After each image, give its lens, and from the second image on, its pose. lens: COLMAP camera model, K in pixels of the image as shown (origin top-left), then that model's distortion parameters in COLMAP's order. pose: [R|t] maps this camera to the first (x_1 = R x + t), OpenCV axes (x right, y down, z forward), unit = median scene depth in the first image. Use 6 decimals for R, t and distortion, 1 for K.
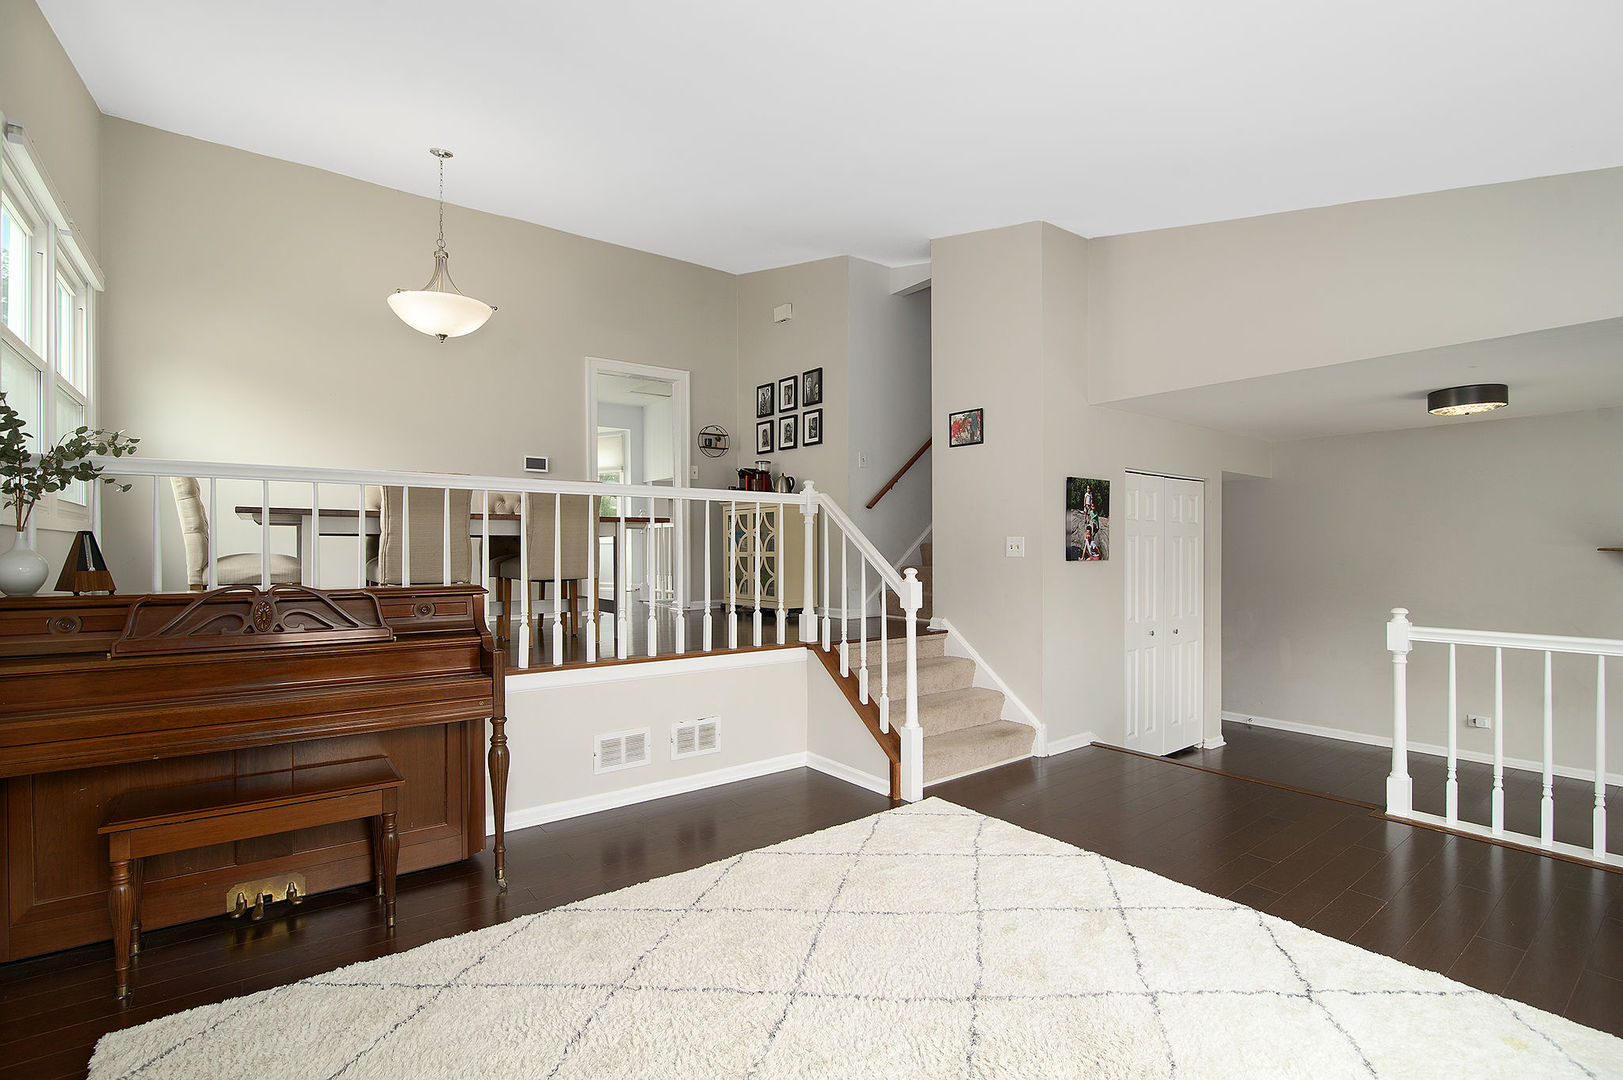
lens RADIAL K [[754.8, 0, 831.7], [0, 754.8, 546.3], [0, 0, 1]] dist [-0.000854, 0.000259]
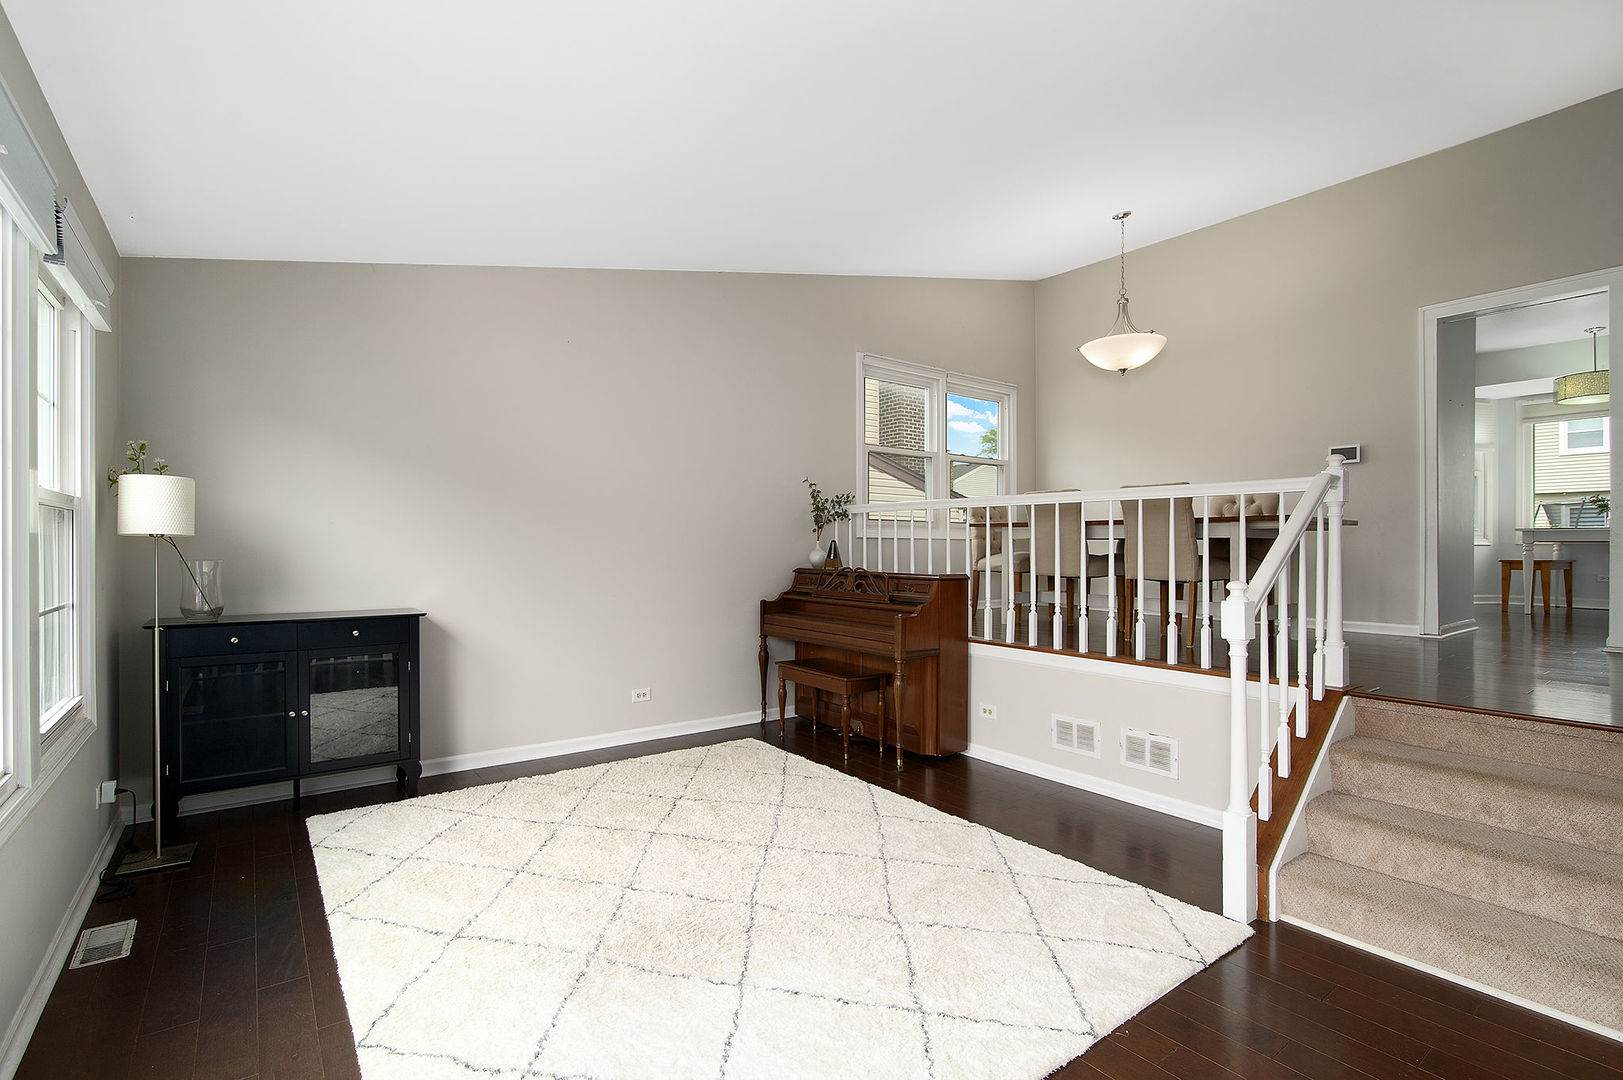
lens RADIAL K [[754.8, 0, 831.7], [0, 754.8, 546.3], [0, 0, 1]] dist [-0.000854, 0.000259]
pose [[0.004545, -0.000821, -0.999989, 0.793071], [-0.006796, 0.999977, -0.000852, 0.000818], [0.999967, 0.006800, 0.004540, 0.628806]]
